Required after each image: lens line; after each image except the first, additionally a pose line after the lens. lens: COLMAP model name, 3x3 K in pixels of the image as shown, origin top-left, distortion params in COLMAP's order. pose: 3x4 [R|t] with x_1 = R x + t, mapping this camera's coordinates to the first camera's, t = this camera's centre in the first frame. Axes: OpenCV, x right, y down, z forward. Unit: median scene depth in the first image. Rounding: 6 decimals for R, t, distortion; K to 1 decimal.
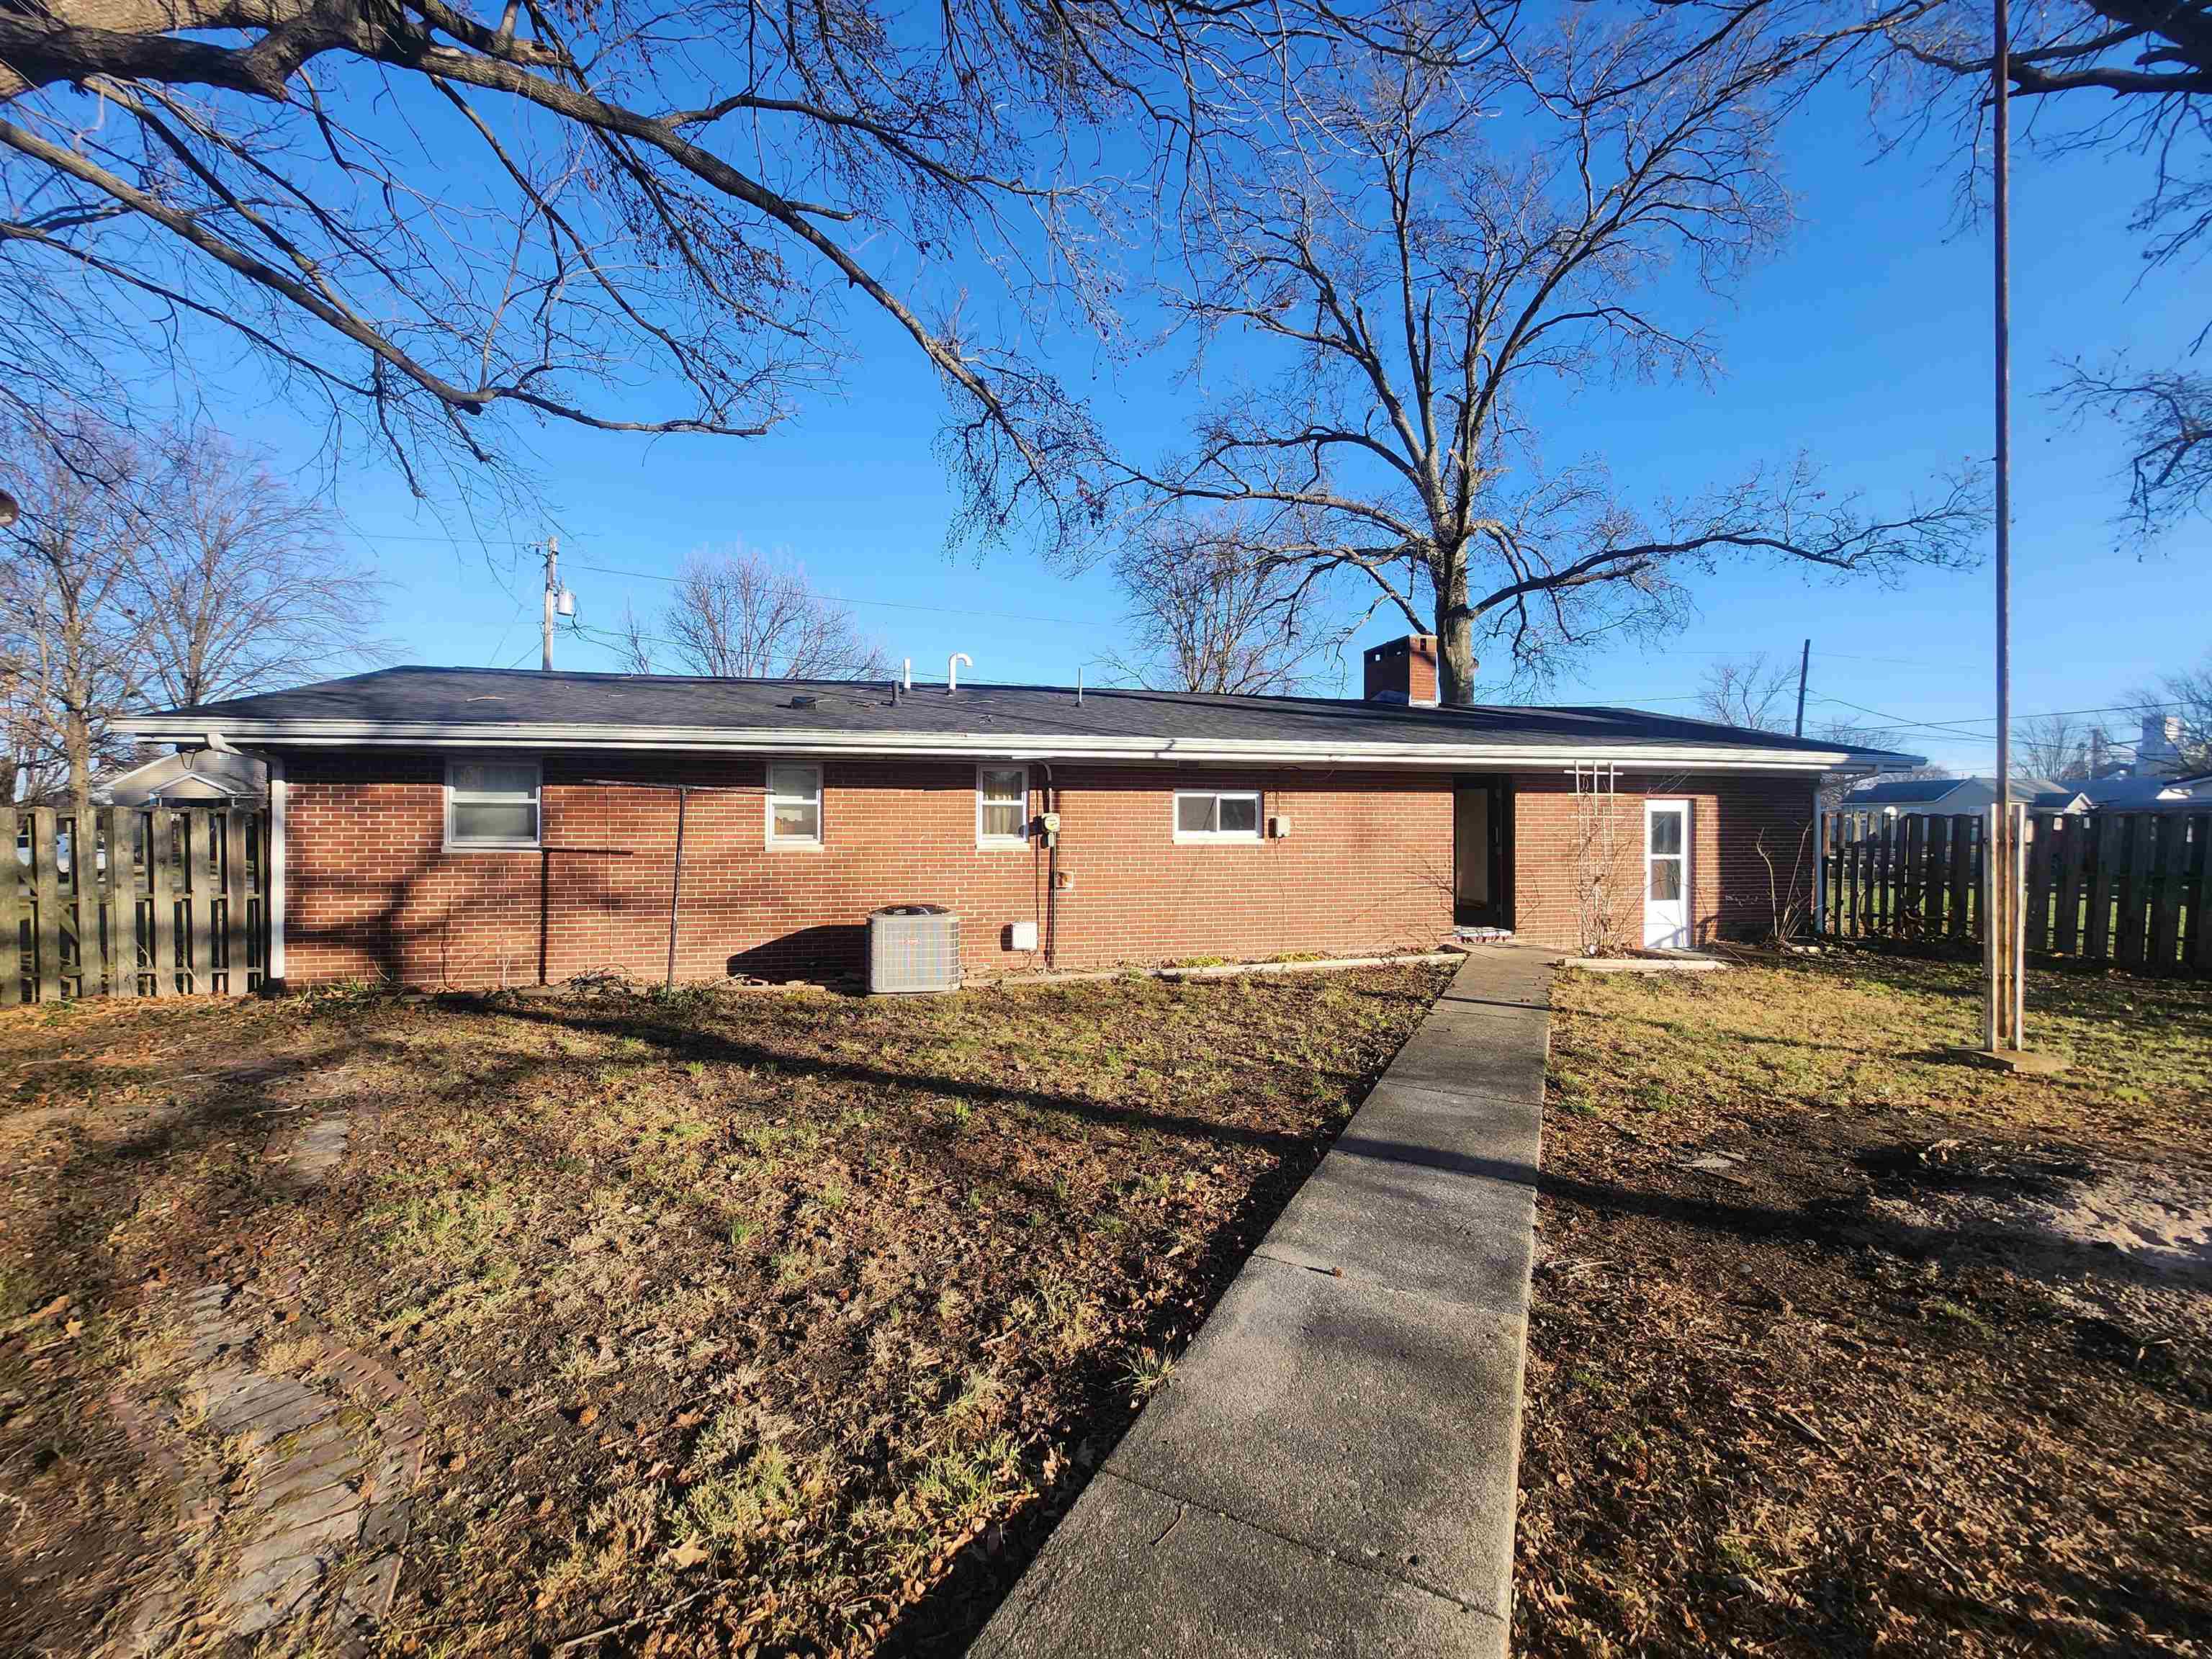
lens RADIAL K [[880.9, 0, 1106.2], [0, 880.9, 830.1], [0, 0, 1]] dist [0.000127, -0.000036]
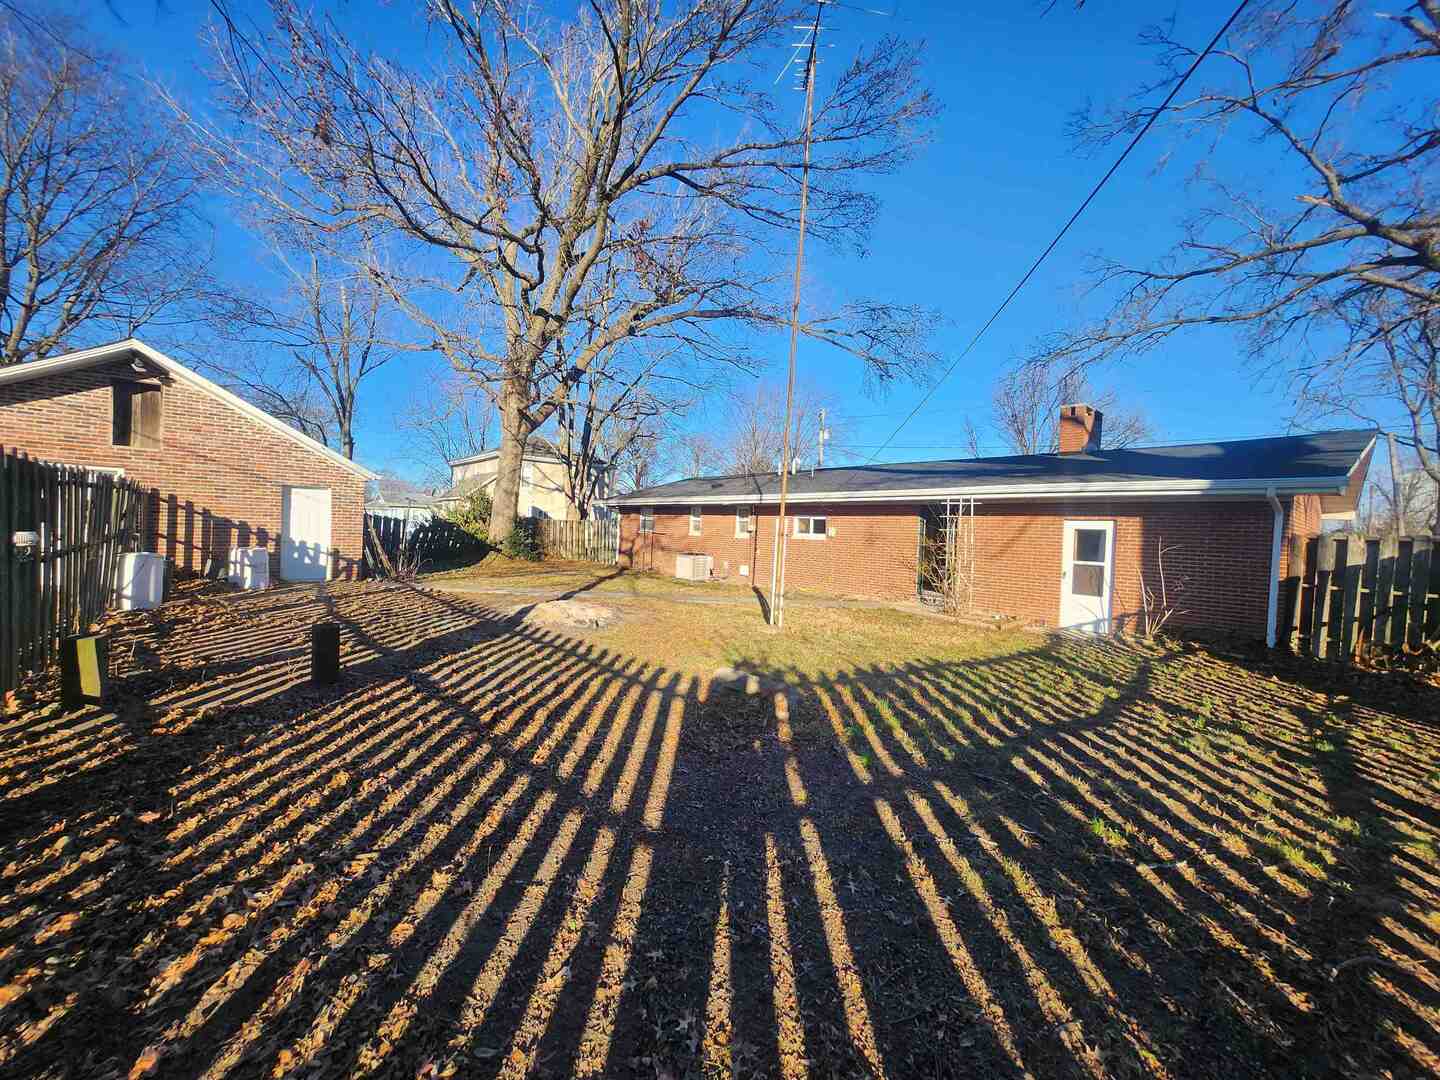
lens RADIAL K [[573.5, 0, 719.8], [0, 573.5, 538.5], [0, 0, 1]] dist [0.000127, -0.000036]
pose [[0.480427, 0.029968, -0.876522, 1.249418], [-0.040135, 0.999120, 0.012162, 0.005303], [0.876116, 0.029336, 0.481207, 0.096190]]
